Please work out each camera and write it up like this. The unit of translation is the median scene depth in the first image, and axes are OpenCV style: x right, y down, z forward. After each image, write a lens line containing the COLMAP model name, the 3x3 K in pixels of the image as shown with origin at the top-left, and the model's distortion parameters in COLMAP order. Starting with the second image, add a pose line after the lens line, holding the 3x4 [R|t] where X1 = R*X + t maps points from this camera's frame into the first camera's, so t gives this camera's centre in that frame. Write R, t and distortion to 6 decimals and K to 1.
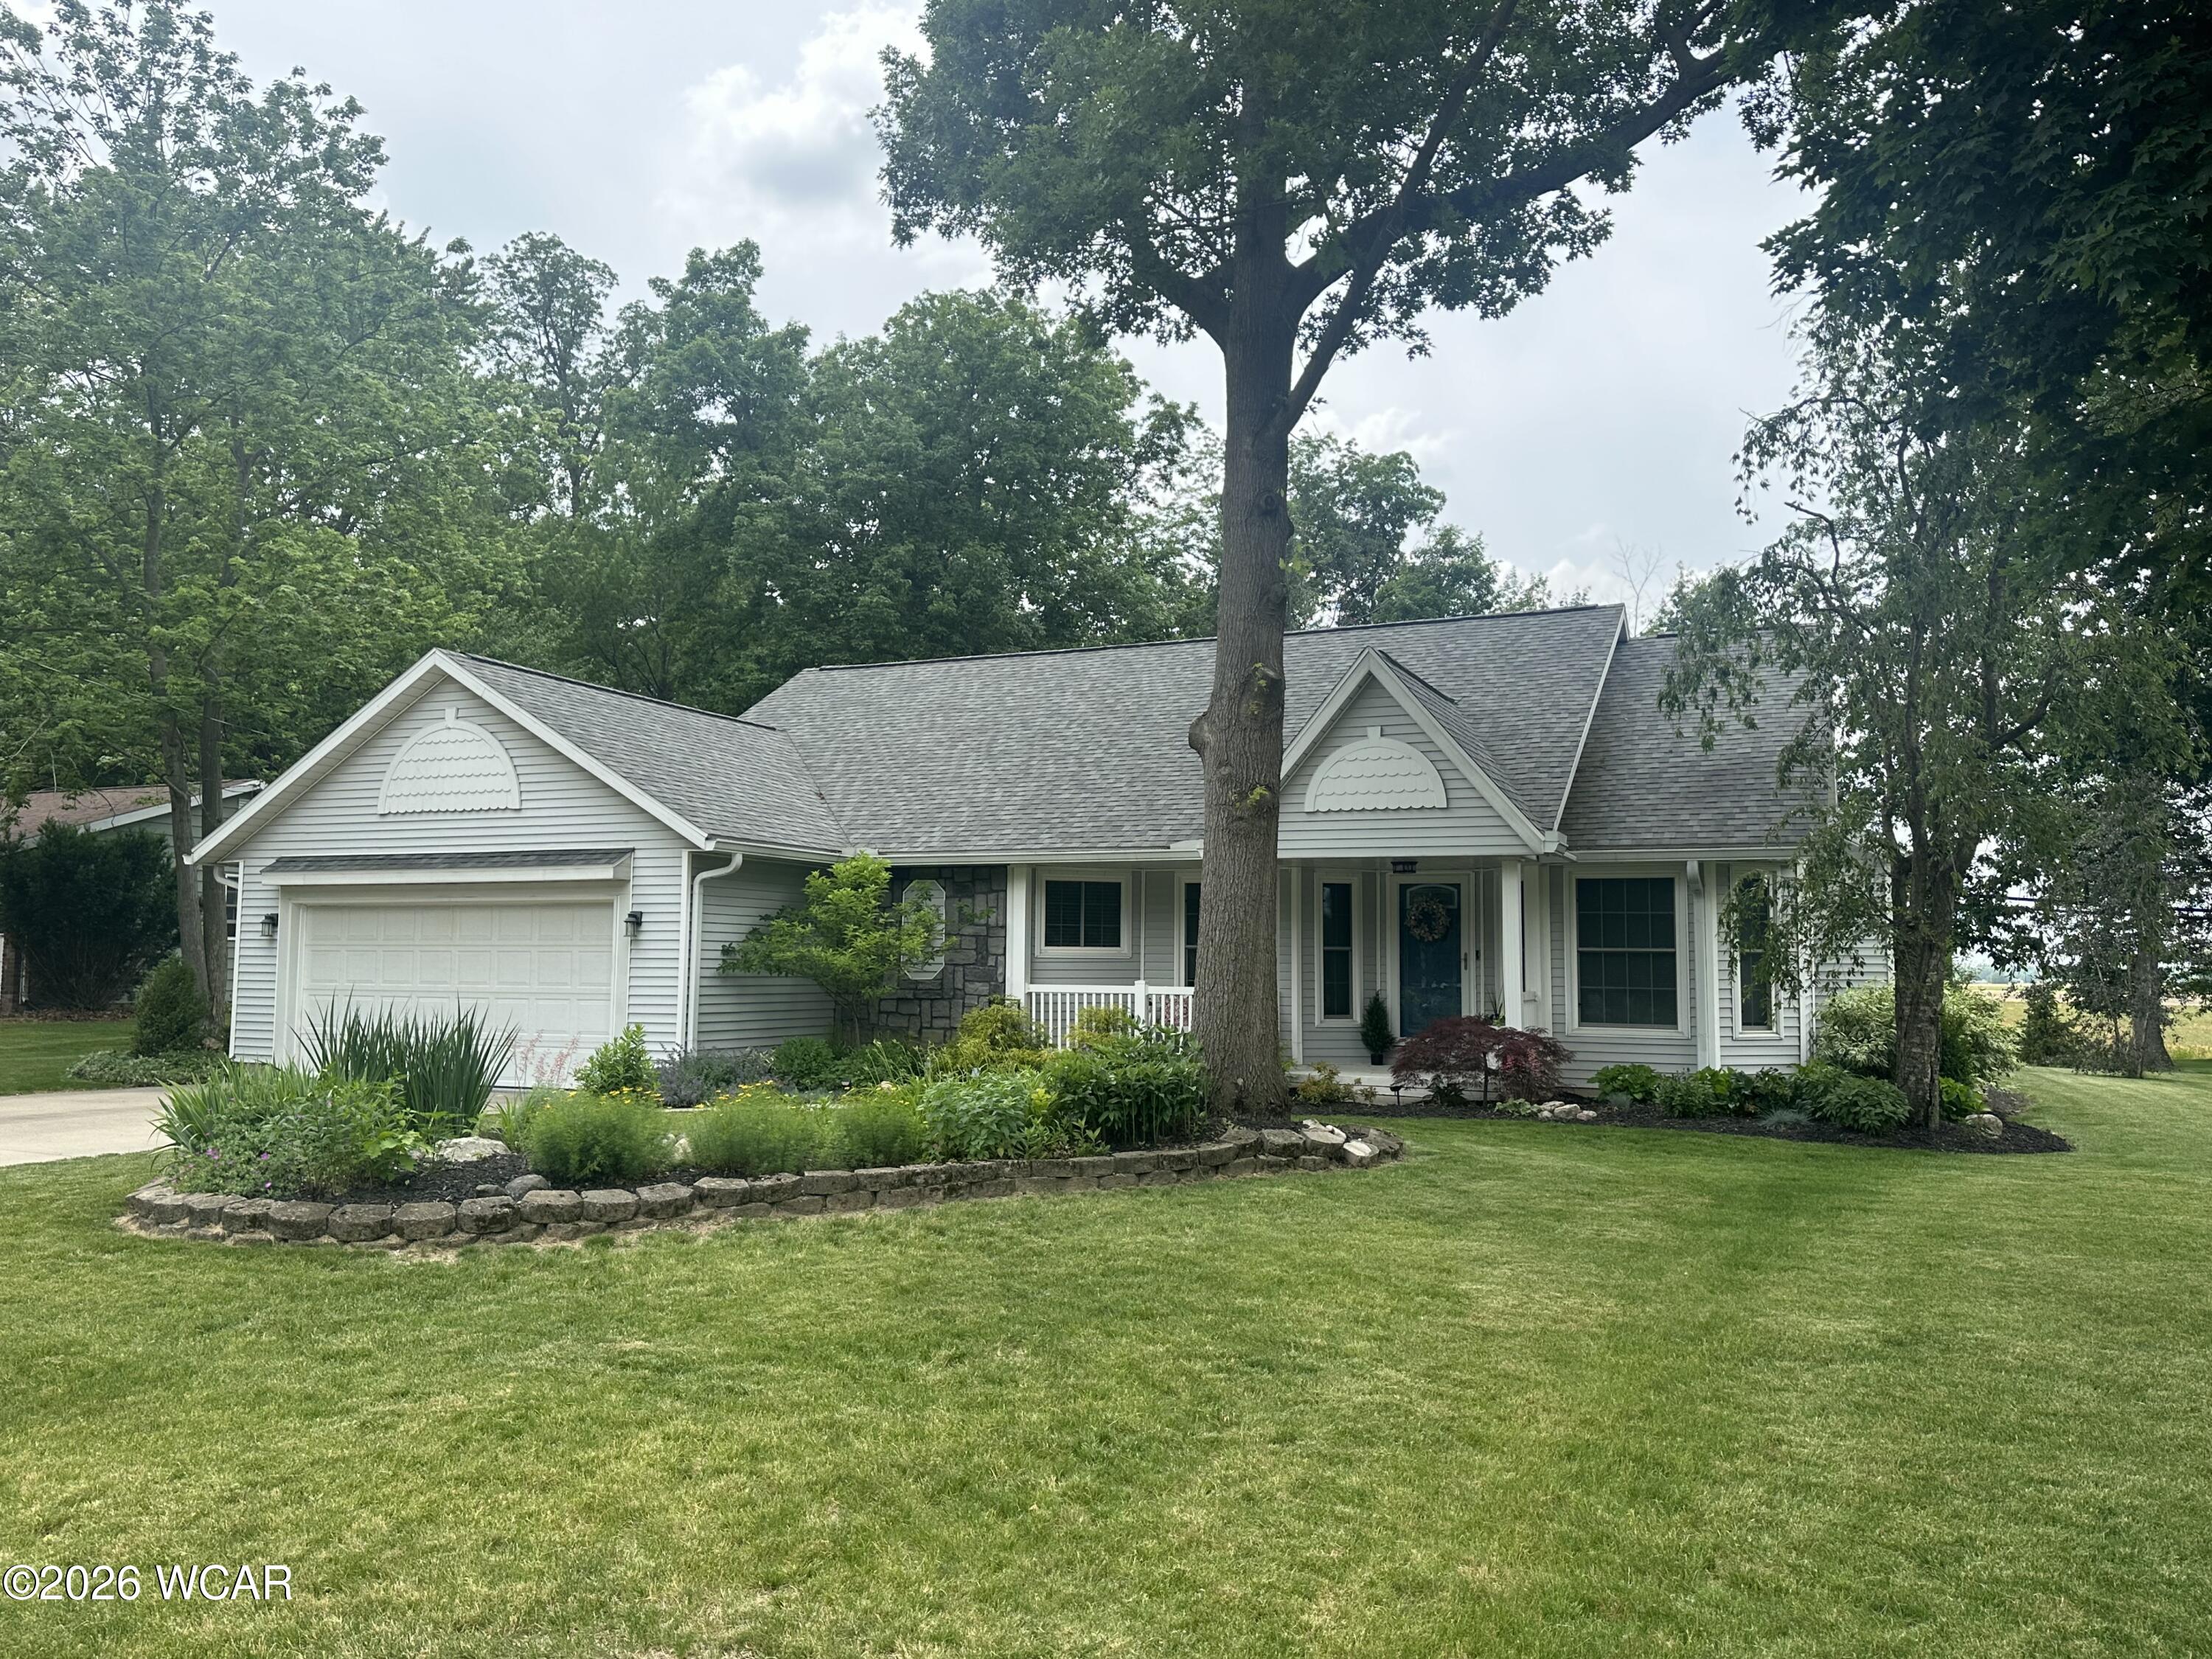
lens RADIAL K [[1635.4, 0, 1106.0], [0, 1635.4, 829.5], [0, 0, 1]] dist [0.125256, -0.144095]
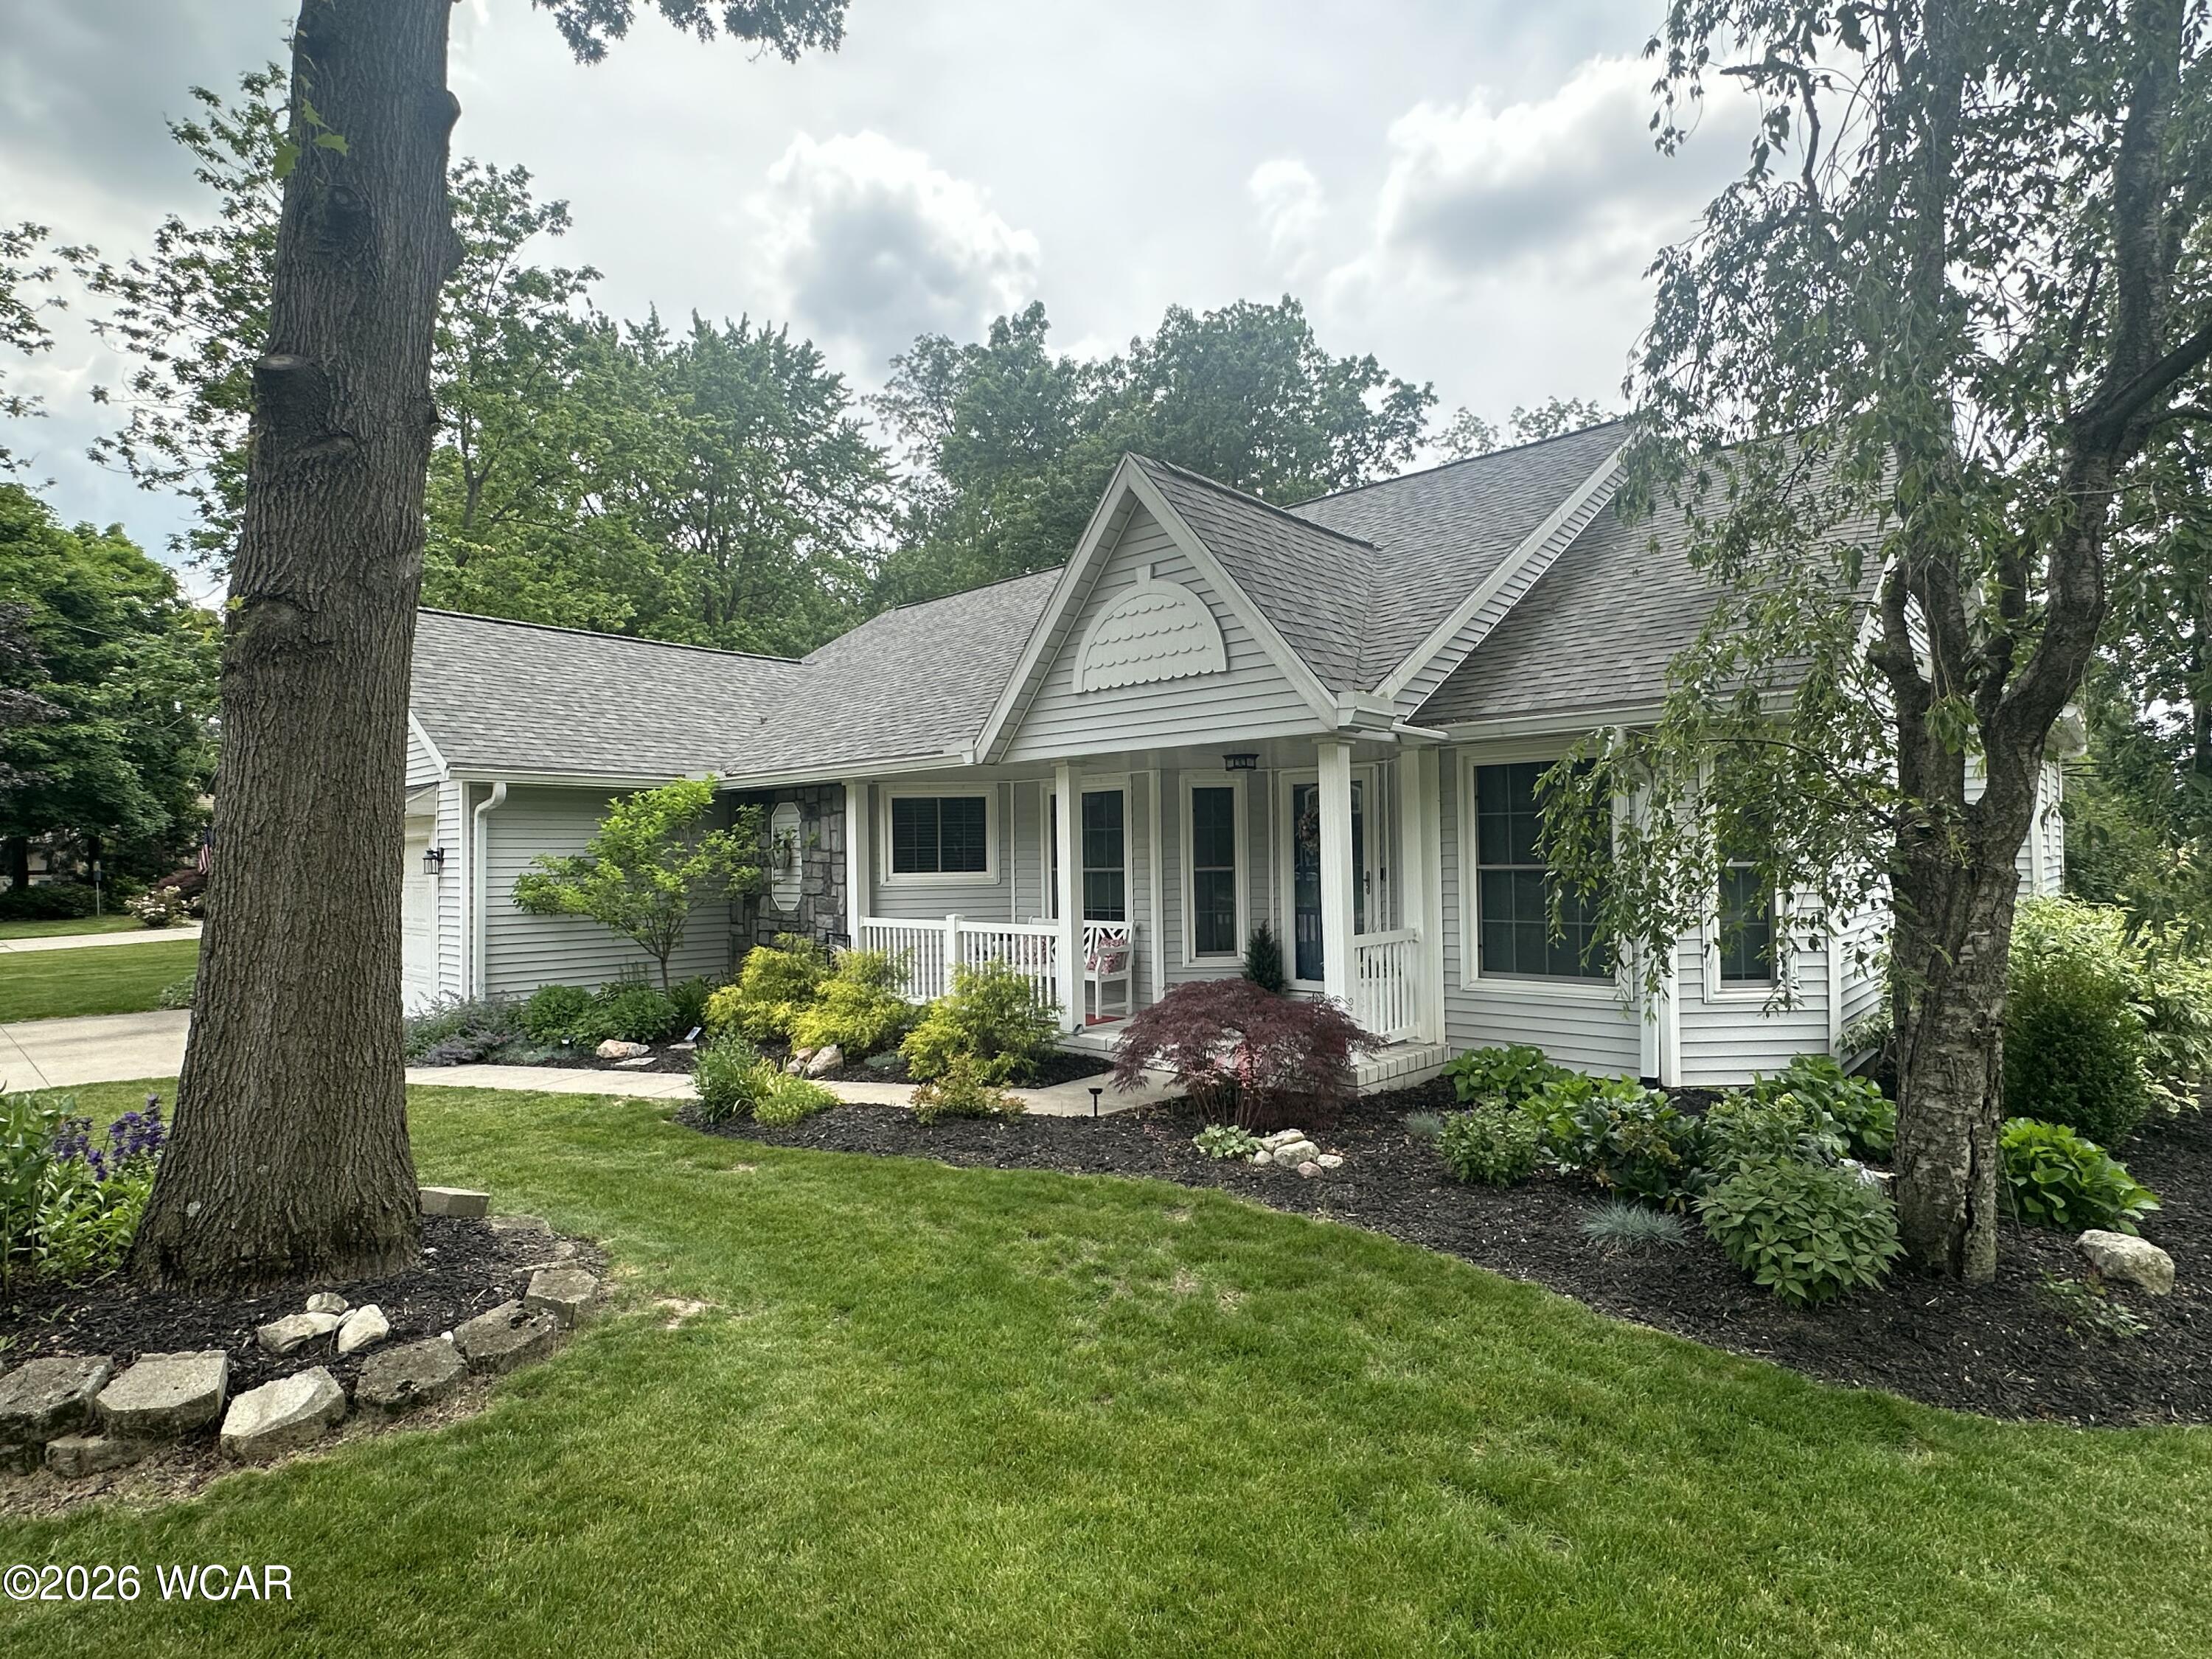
lens RADIAL K [[1138.3, 0, 1106.0], [0, 1138.3, 829.5], [0, 0, 1]] dist [0.005089, 0.000545]
pose [[0.949604, -0.030616, -0.311952, 0.265741], [0.048991, 0.997484, 0.051234, 0.022493], [0.309599, -0.063935, 0.948715, 0.460738]]
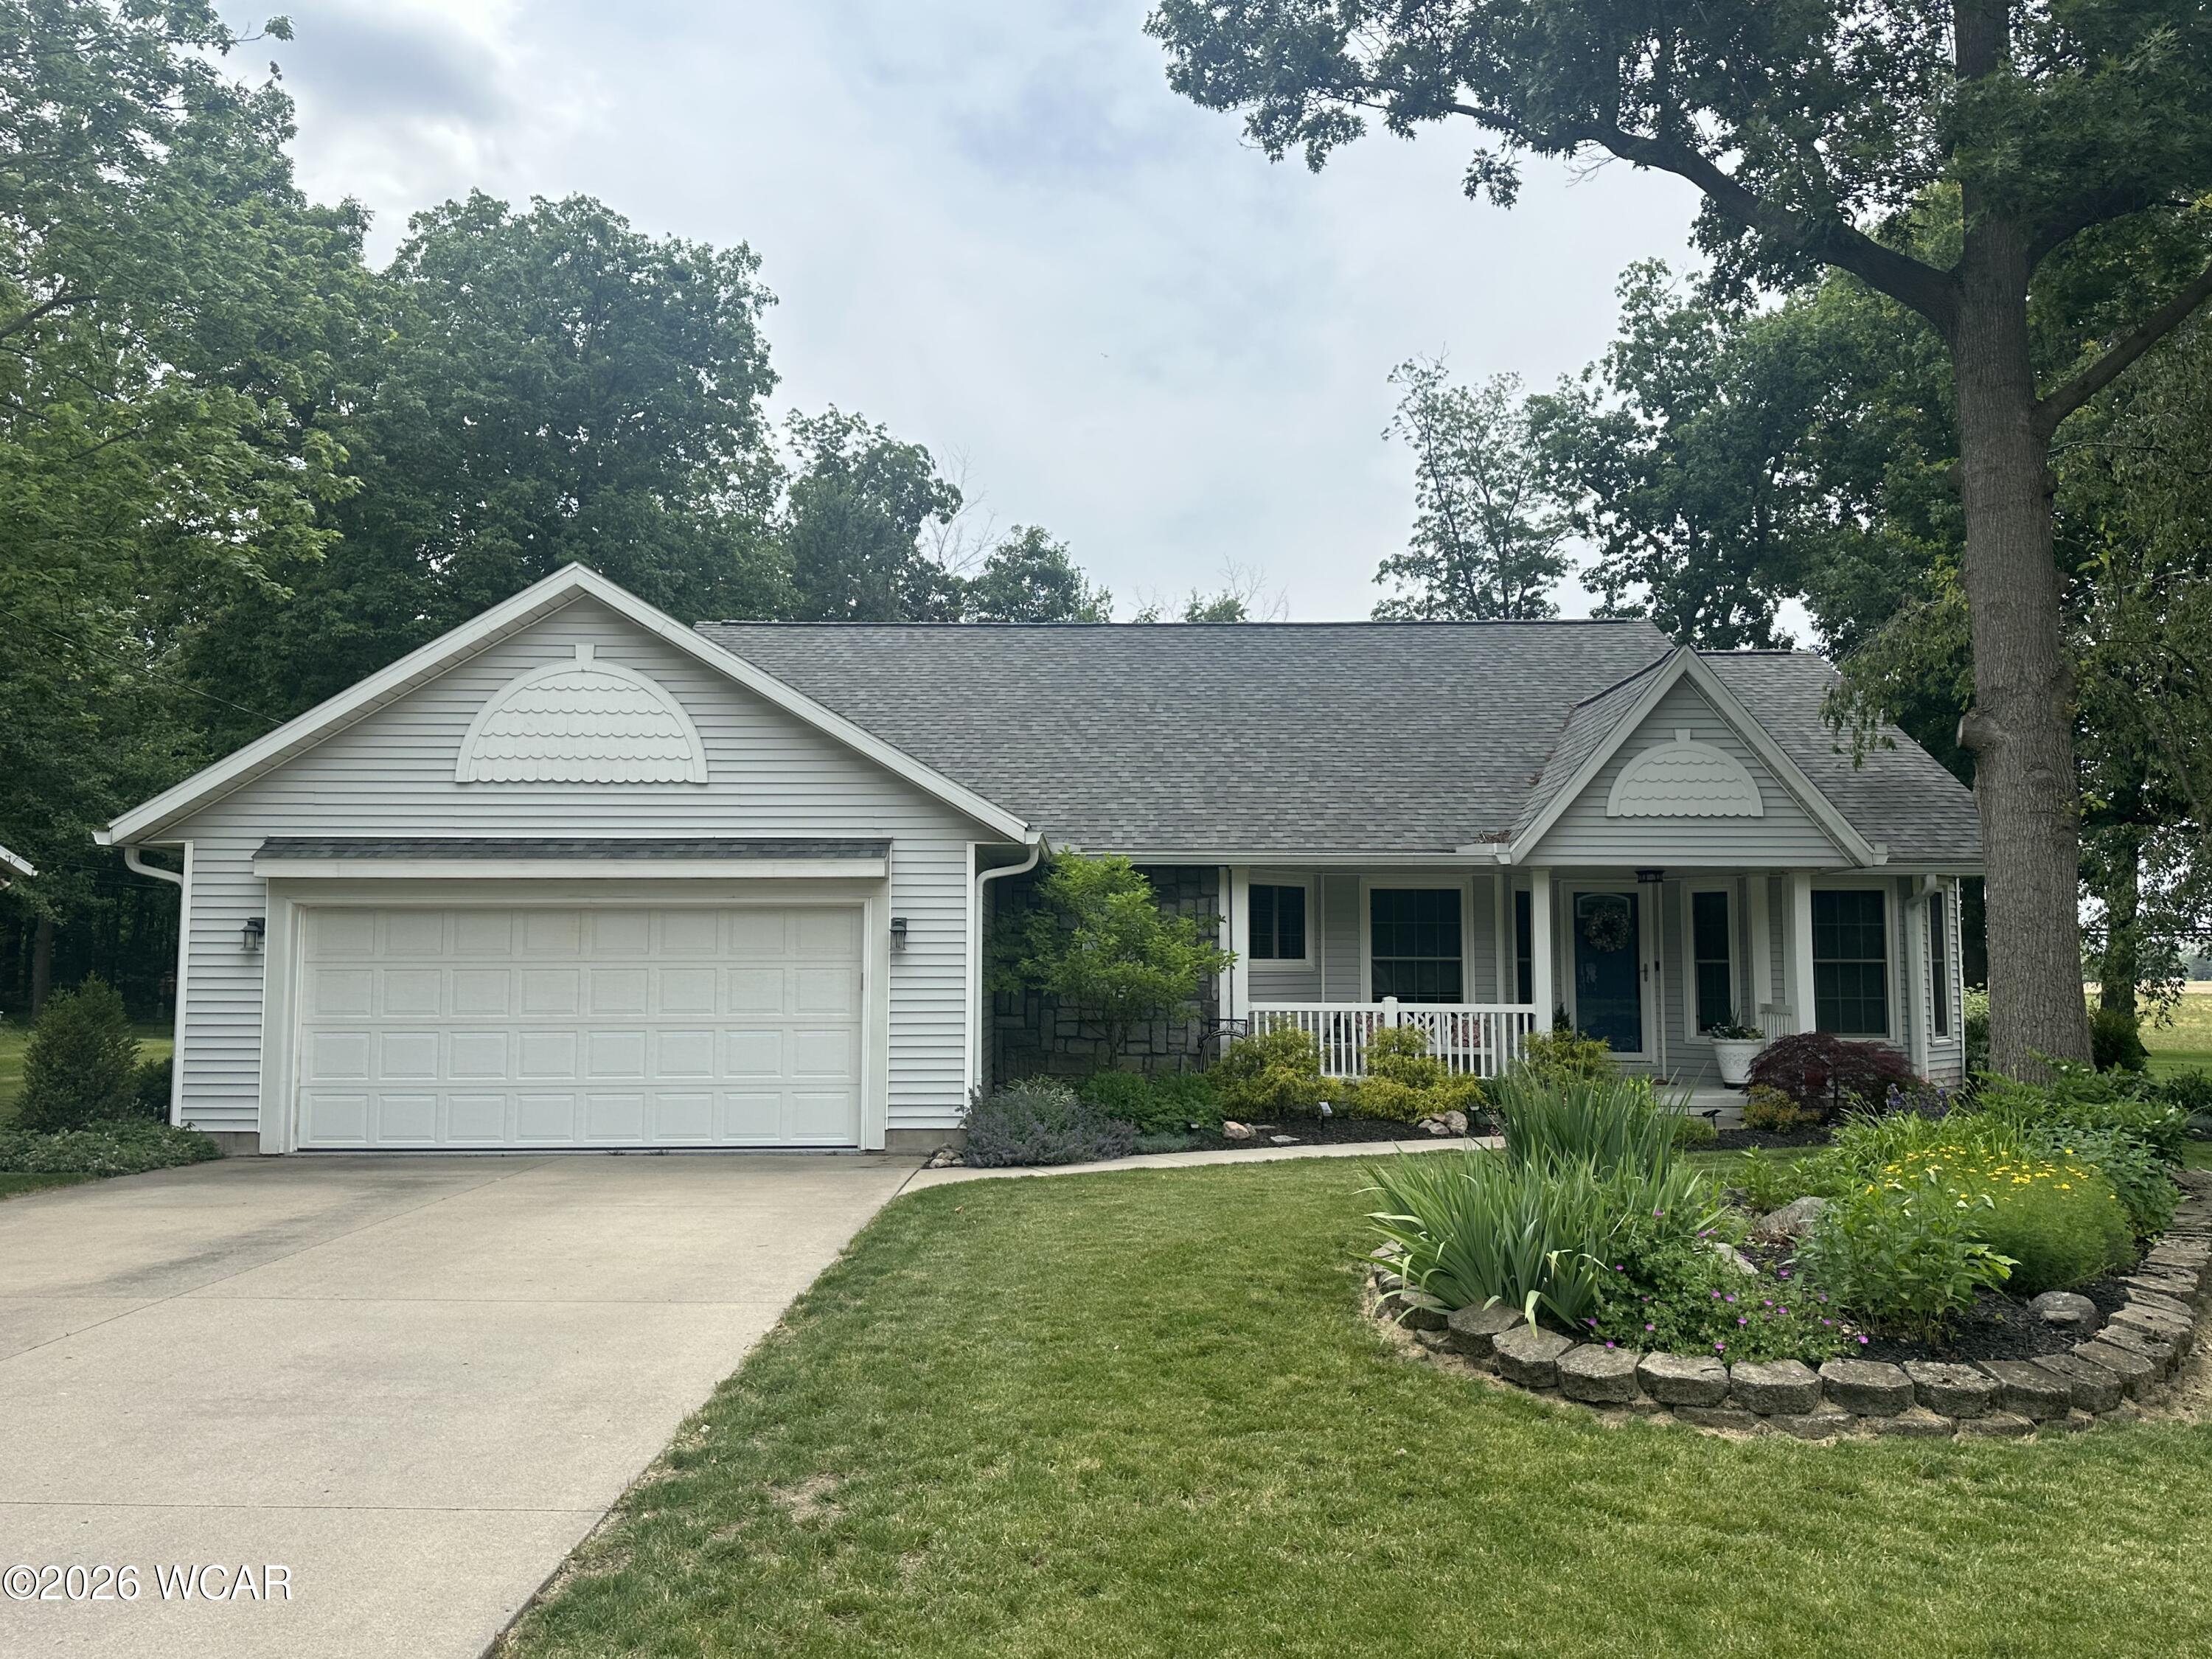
lens RADIAL K [[1635.4, 0, 1106.0], [0, 1635.4, 829.5], [0, 0, 1]] dist [0.125256, -0.144095]
pose [[0.917633, 0.025216, 0.396629, -0.467074], [-0.025504, 0.999664, -0.004549, 0.007611], [-0.396610, -0.005941, 0.917968, 0.221119]]
